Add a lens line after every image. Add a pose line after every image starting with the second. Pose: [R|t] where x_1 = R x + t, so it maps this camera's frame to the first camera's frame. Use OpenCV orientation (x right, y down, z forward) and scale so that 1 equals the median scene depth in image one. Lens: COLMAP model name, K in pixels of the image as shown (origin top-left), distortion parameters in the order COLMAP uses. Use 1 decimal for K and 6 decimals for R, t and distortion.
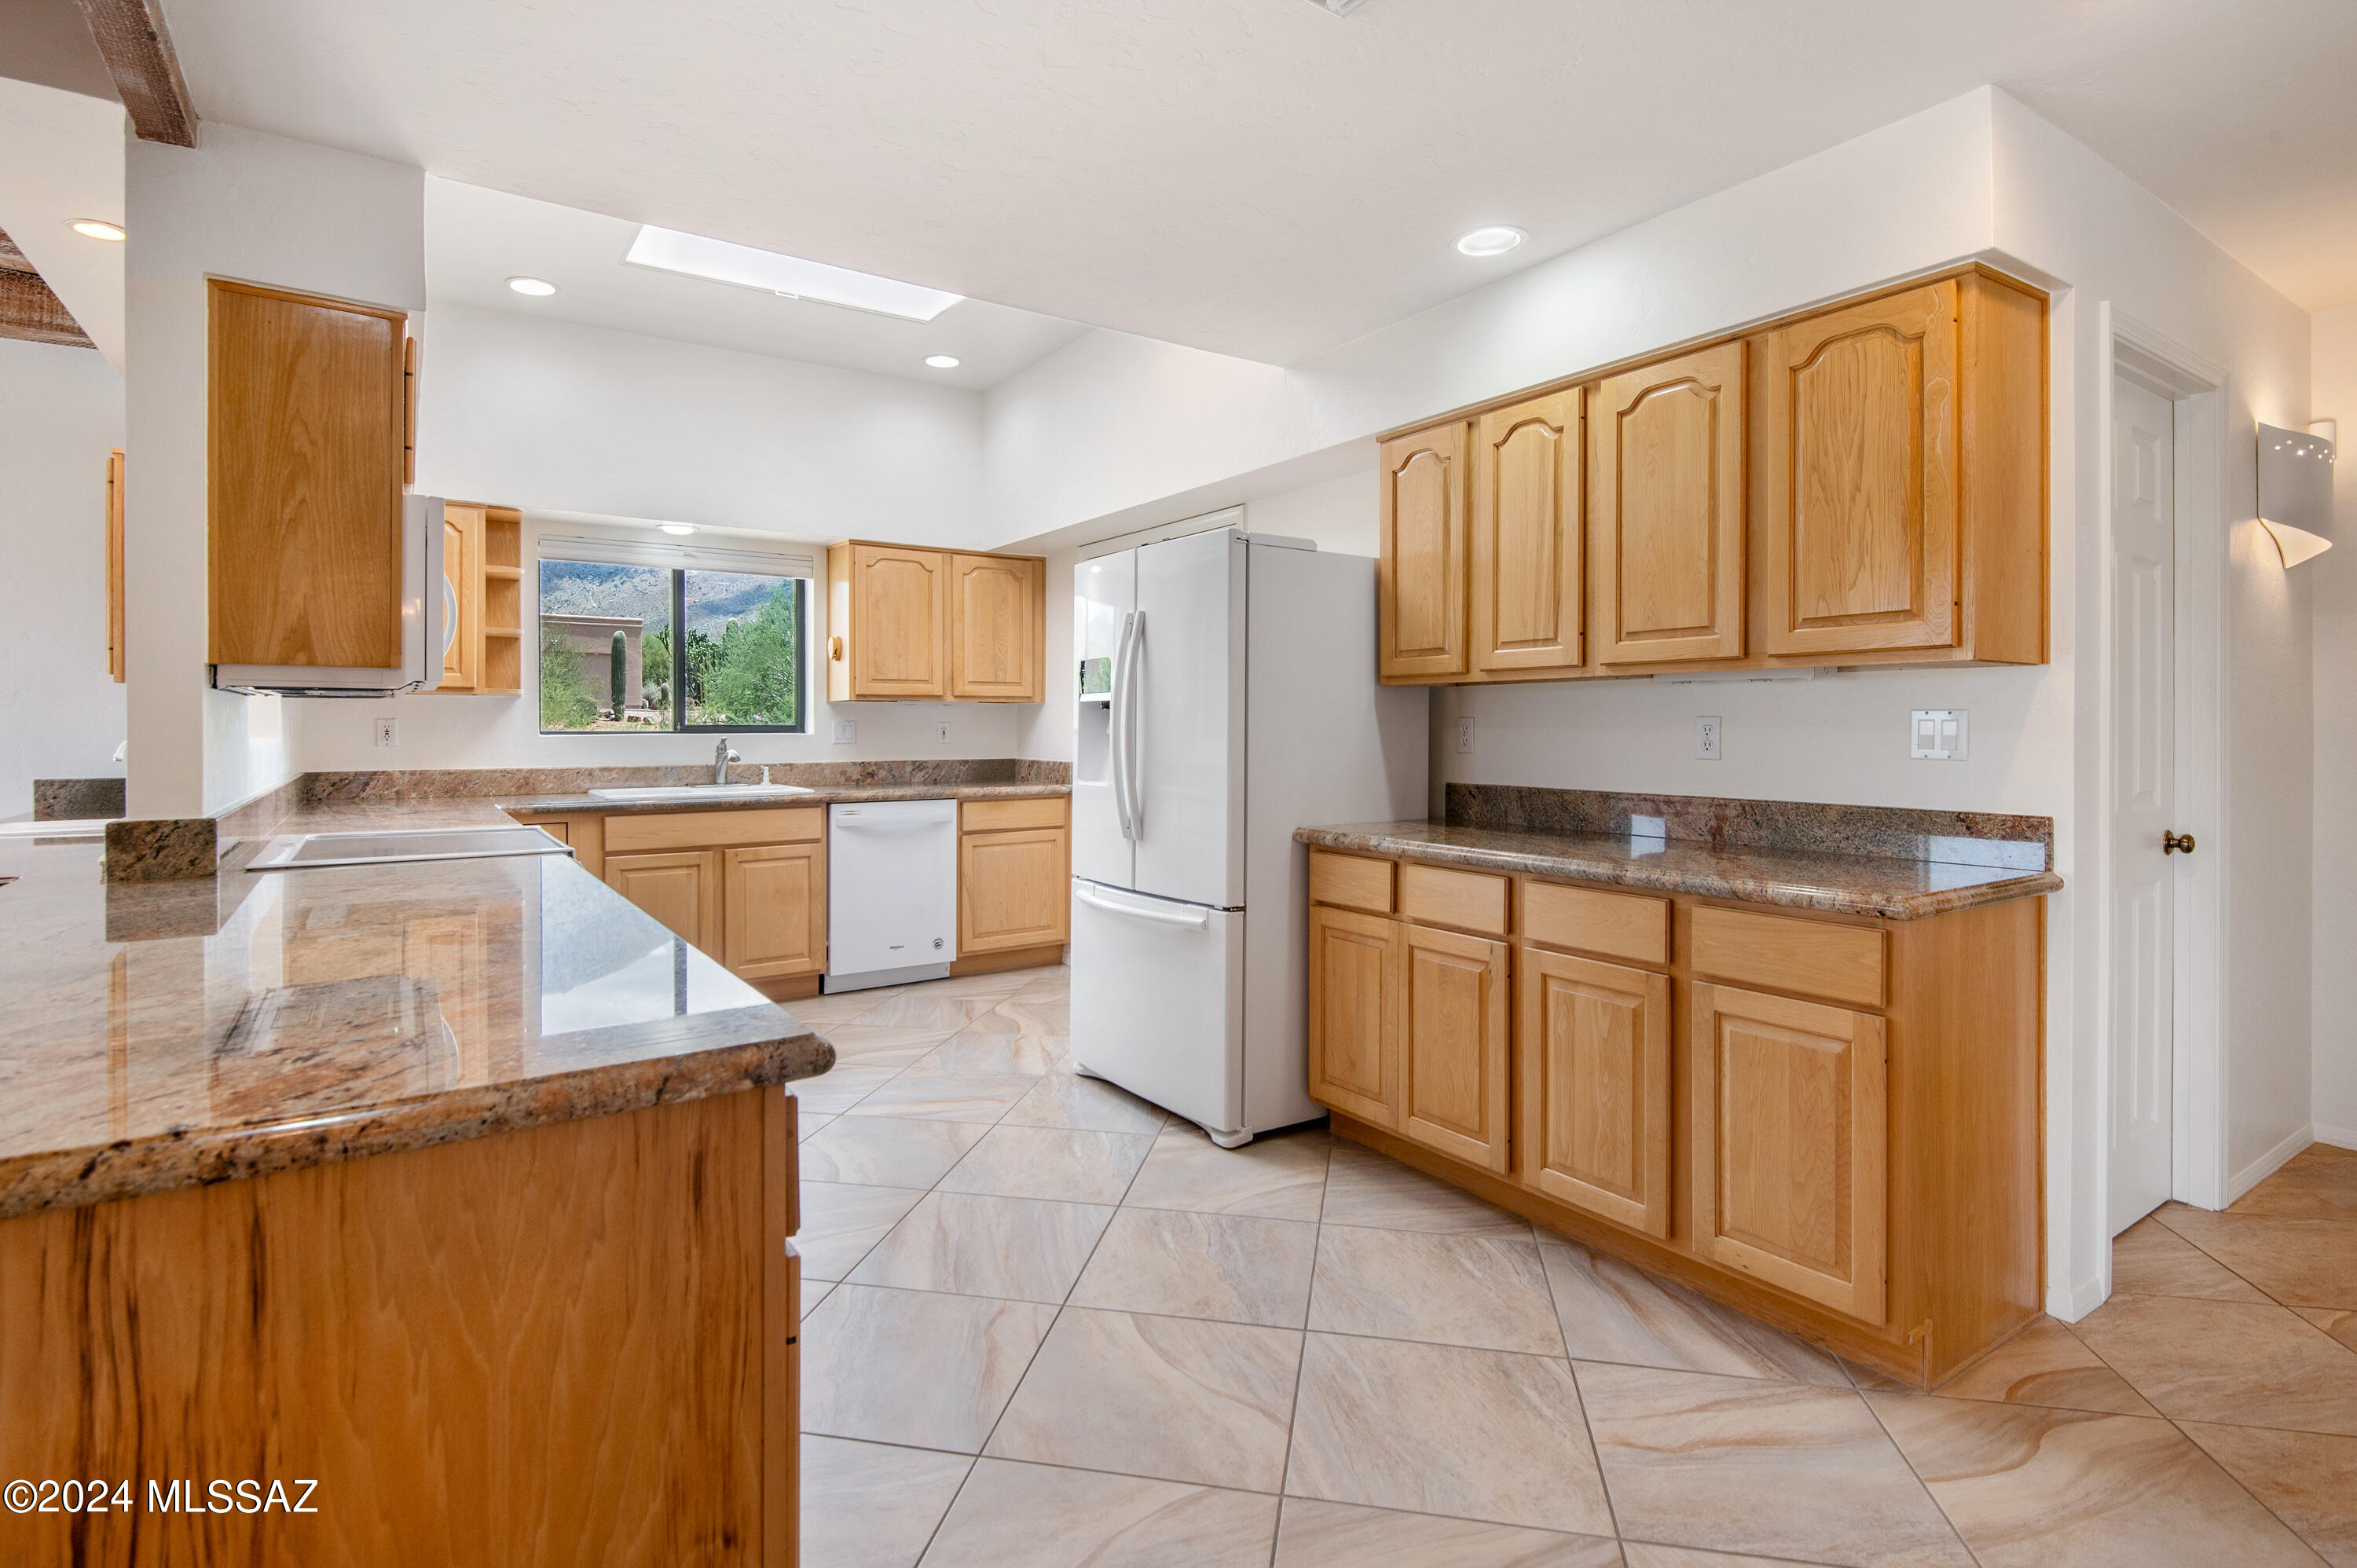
lens RADIAL K [[1145.9, 0, 1161.9], [0, 1145.9, 725.4], [0, 0, 1]] dist [0.017282, -0.000315]
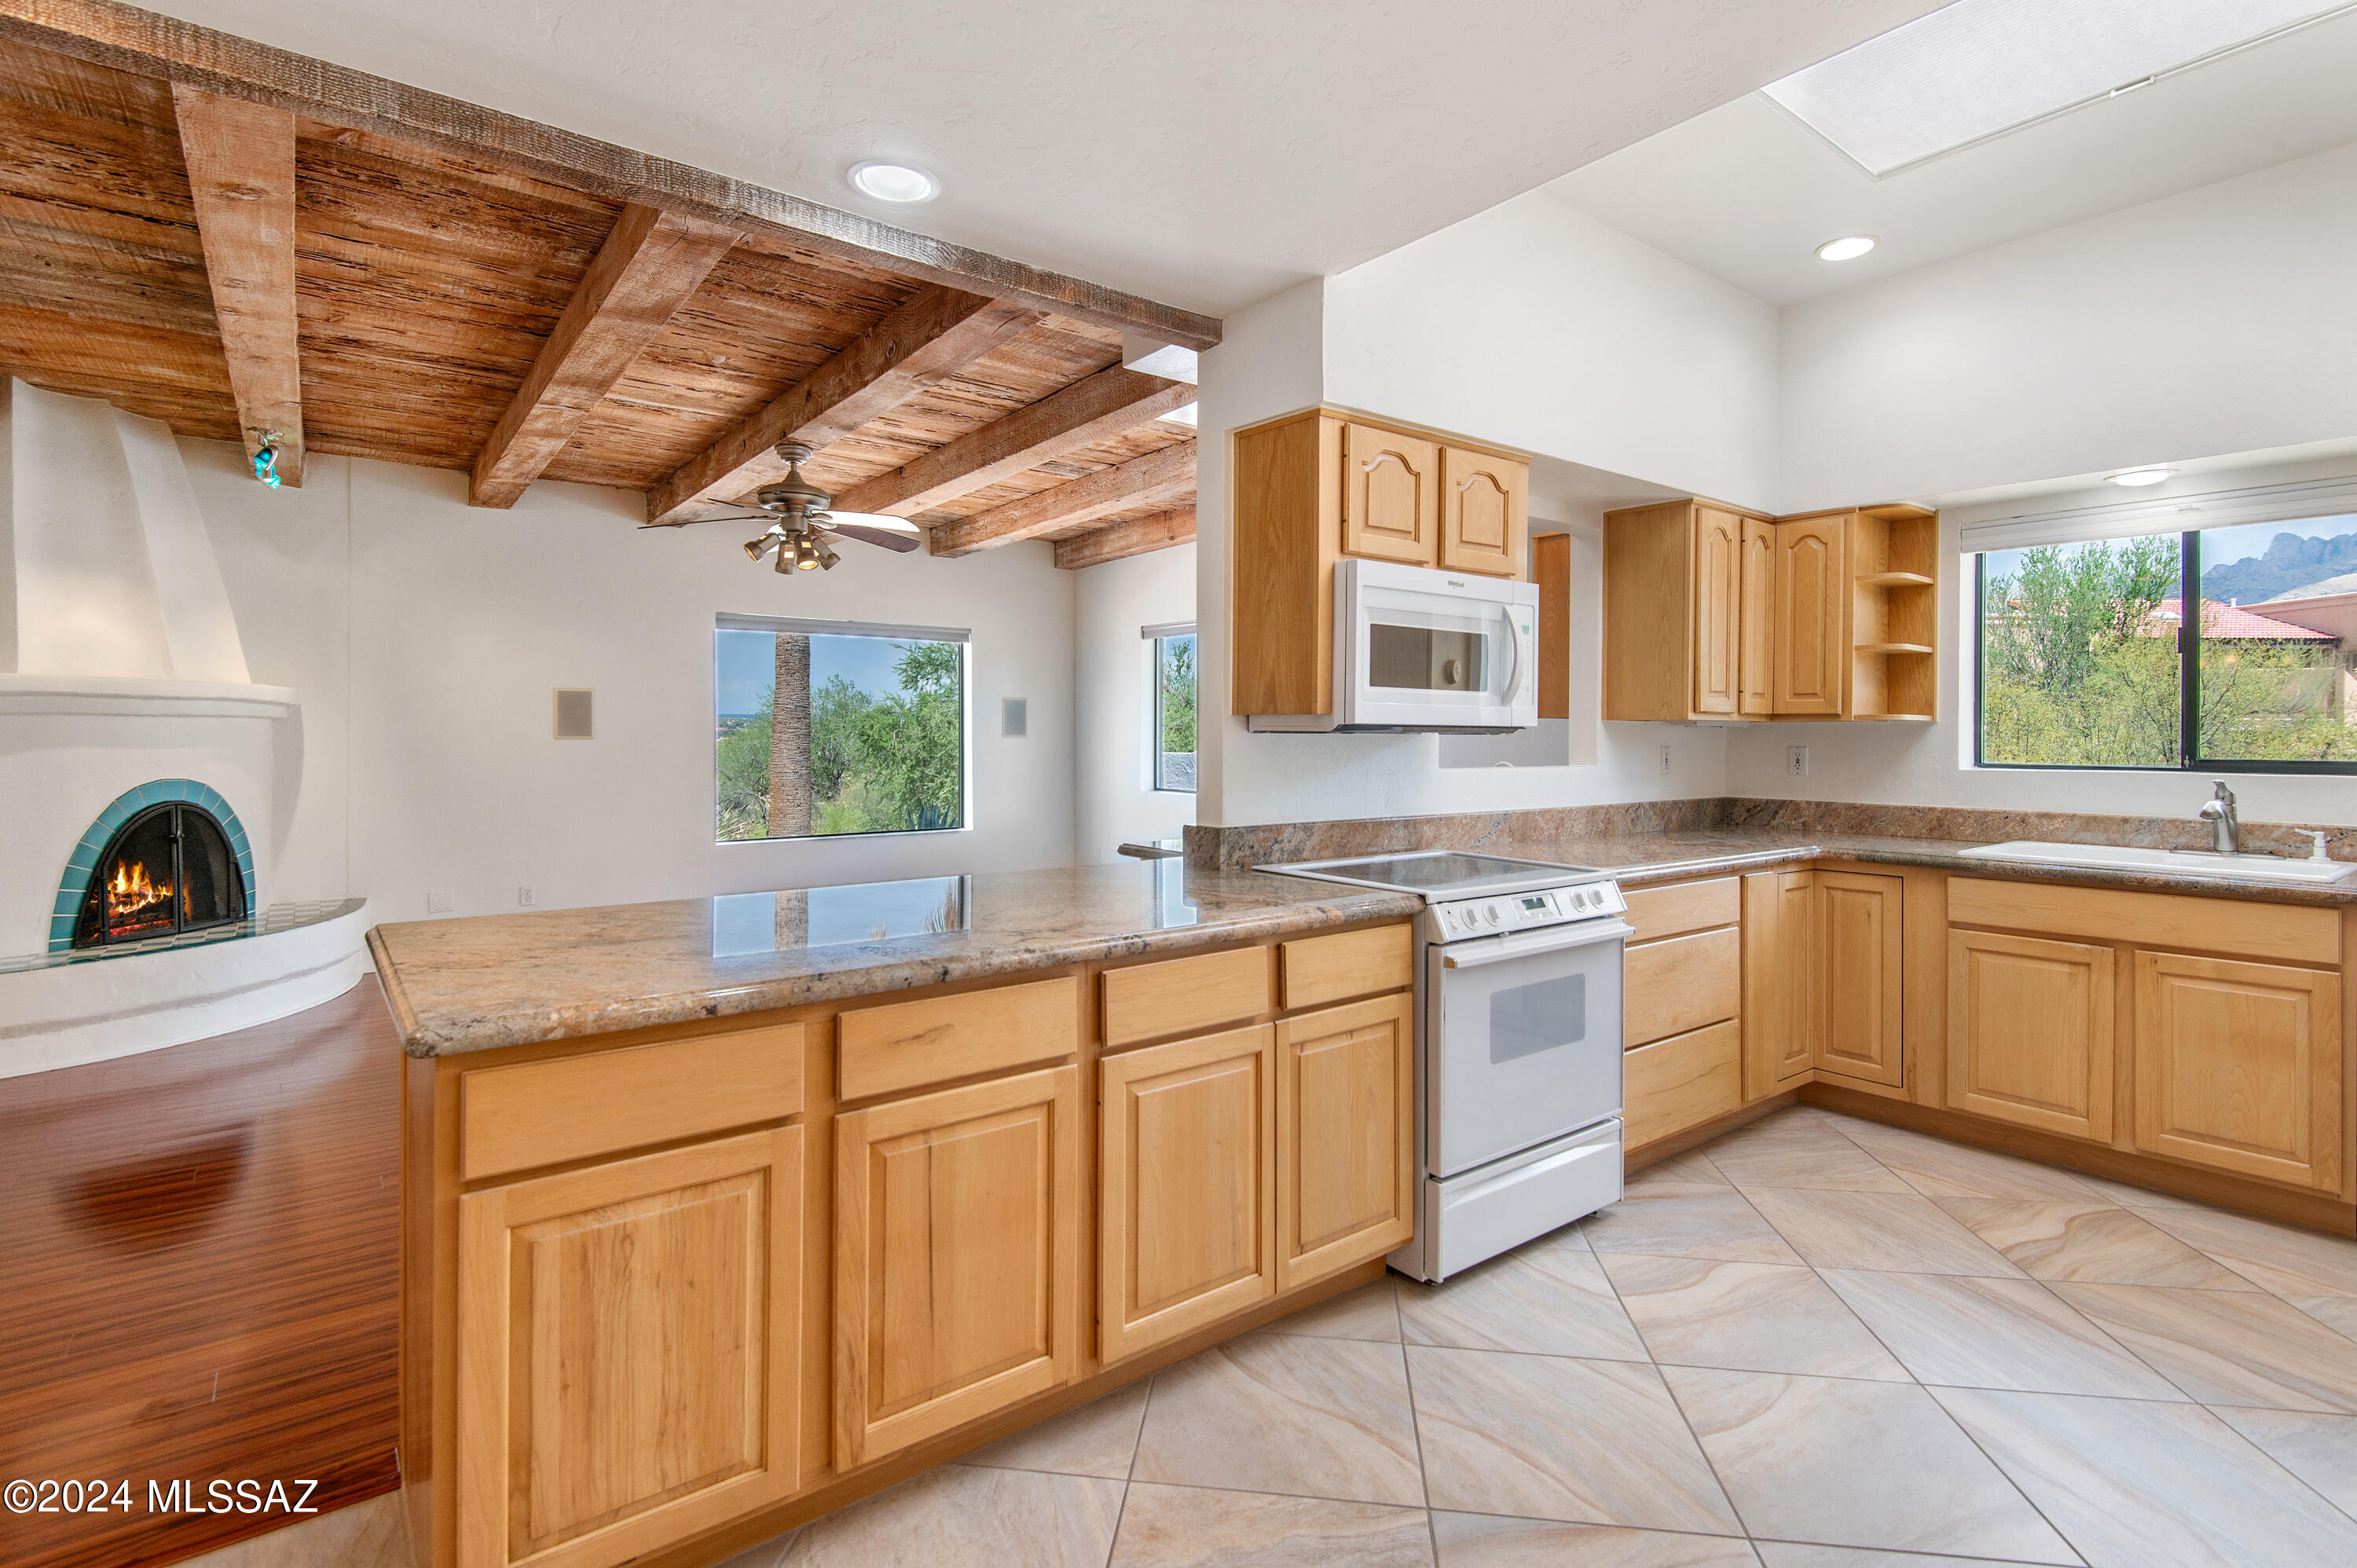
lens RADIAL K [[1121.8, 0, 1173.0], [0, 1121.8, 728.9], [0, 0, 1]] dist [0.006734, -0.007122]
pose [[0.065756, -0.003384, -0.997830, 0.416822], [-0.002693, 0.999990, -0.003569, -0.028118], [0.997832, 0.002922, 0.065746, 0.717228]]
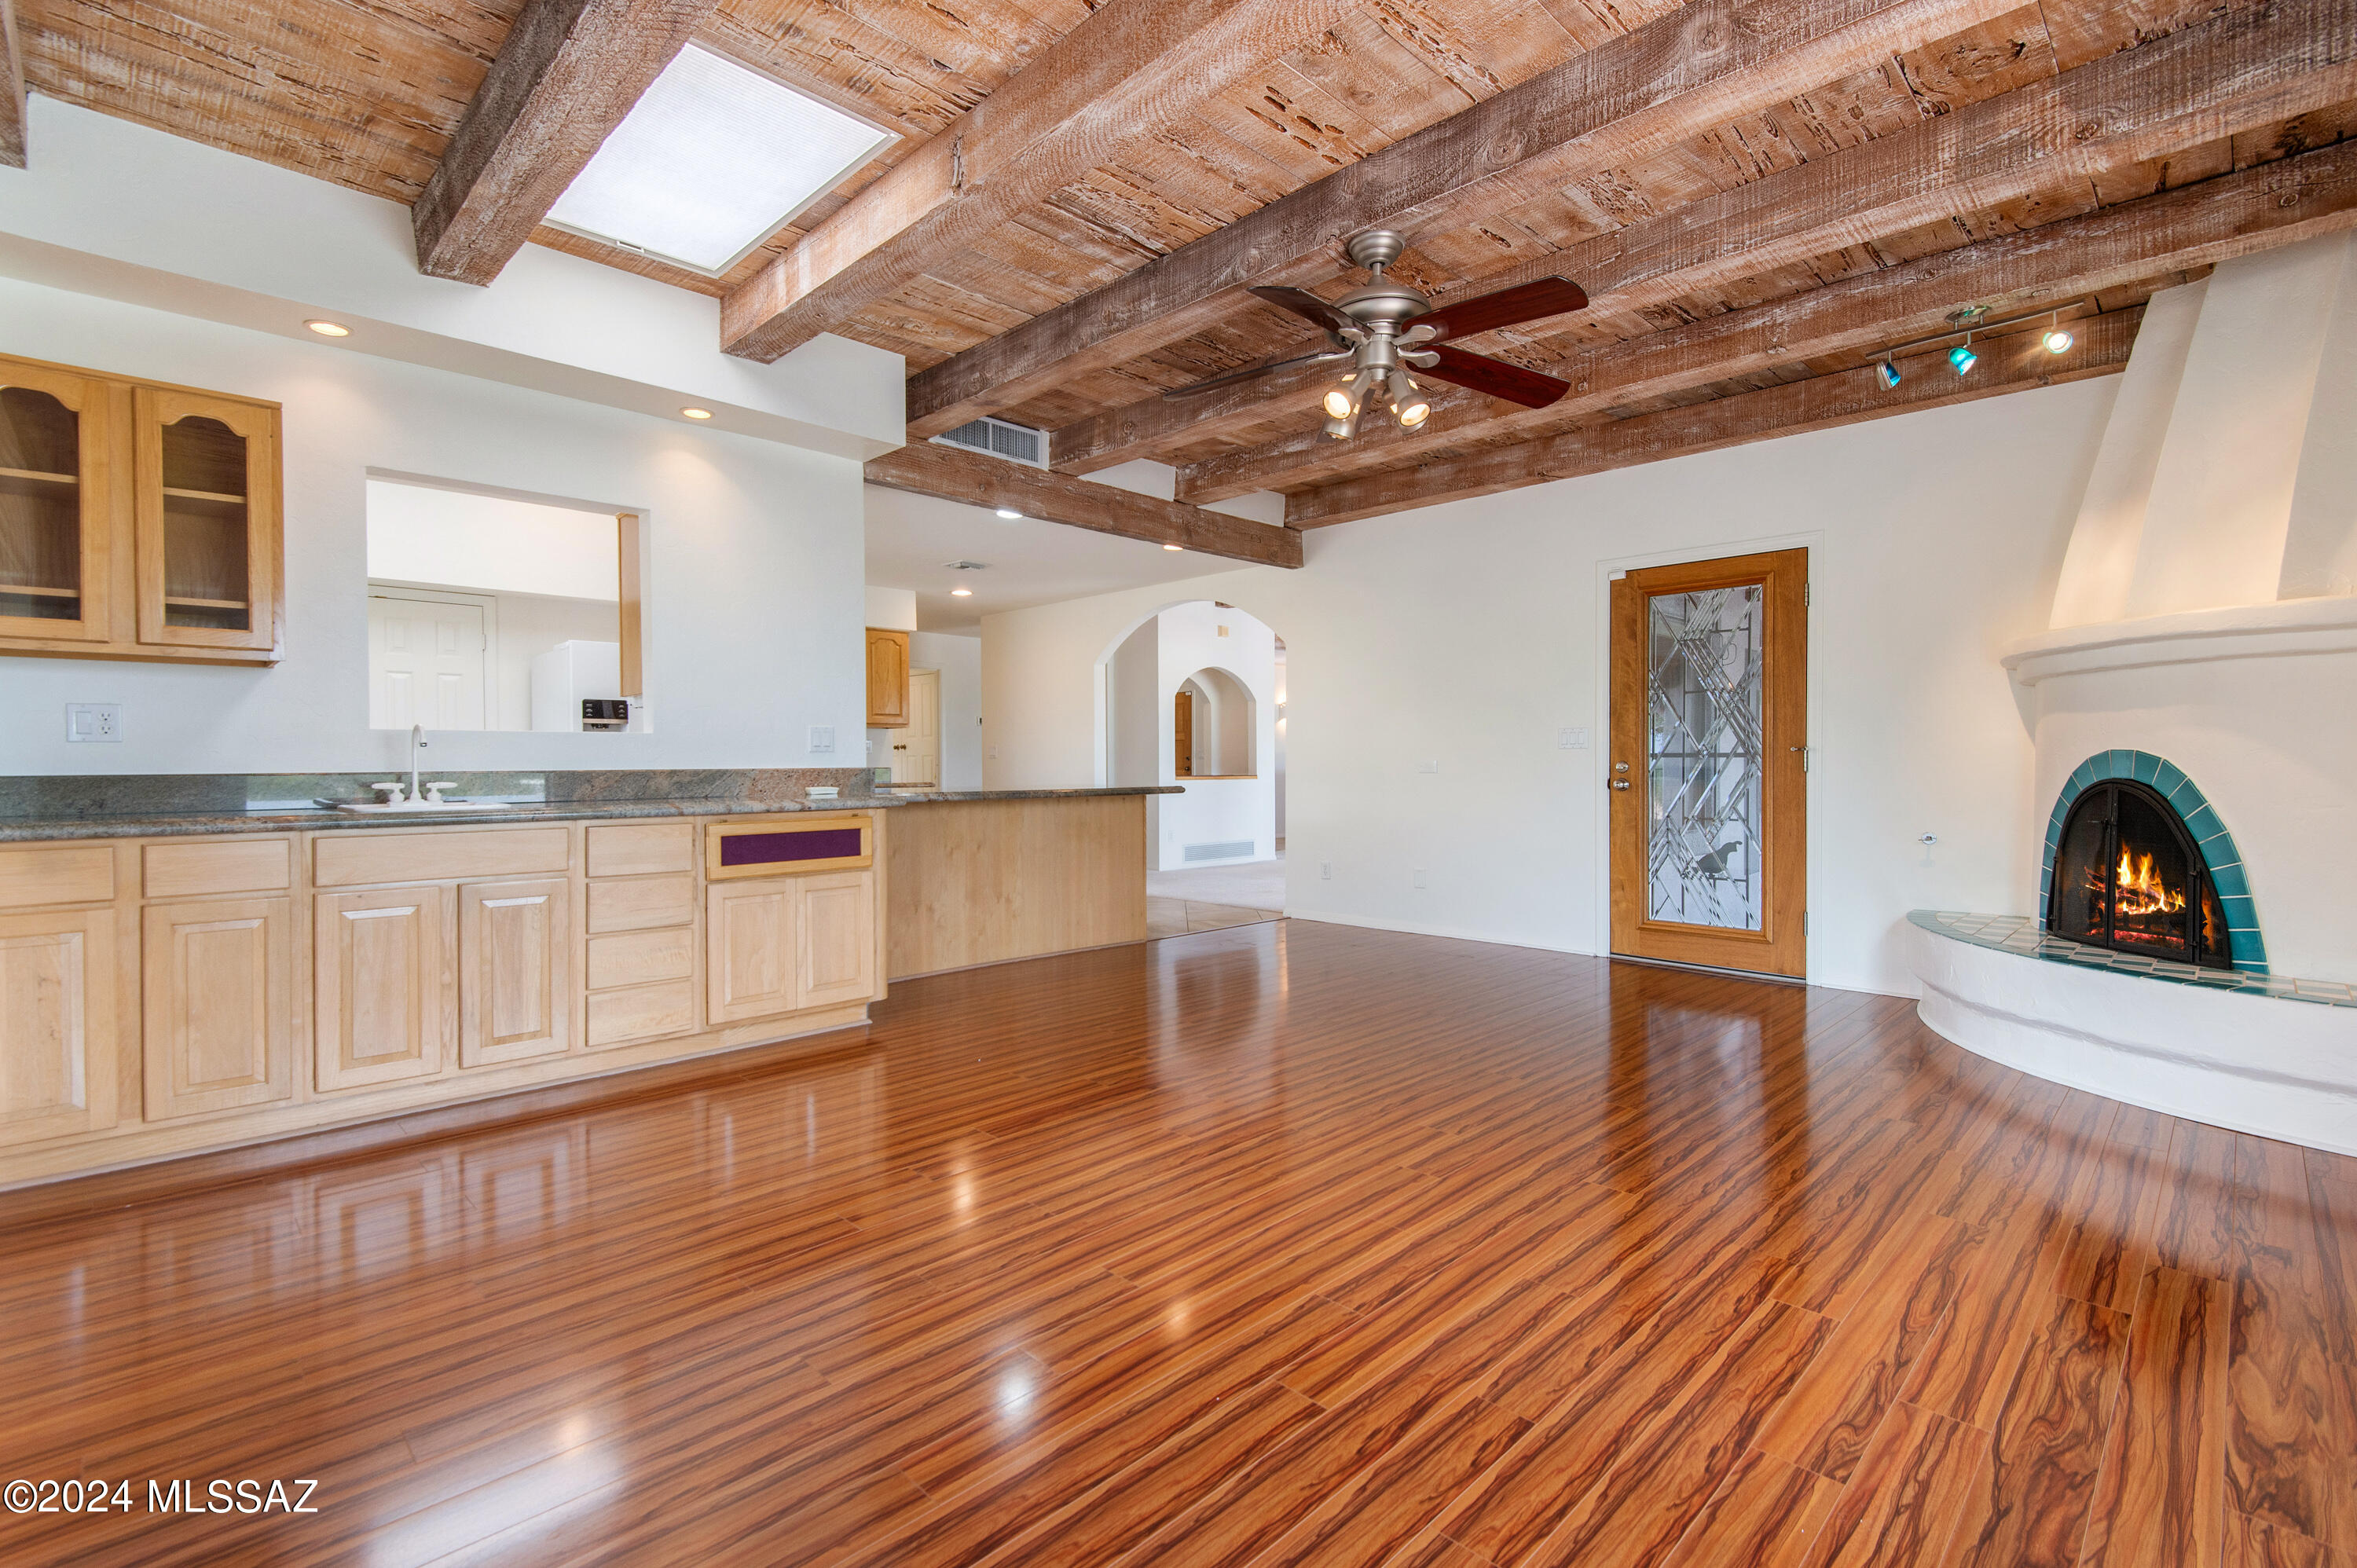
lens RADIAL K [[1086.7, 0, 1135.7], [0, 1086.7, 774.9], [0, 0, 1]] dist [0.019581, -0.005357]
pose [[-0.177791, -0.009947, 0.984018, -2.573972], [0.003665, 0.999935, 0.010770, 0.060692], [-0.984061, 0.005522, -0.177744, 0.696305]]
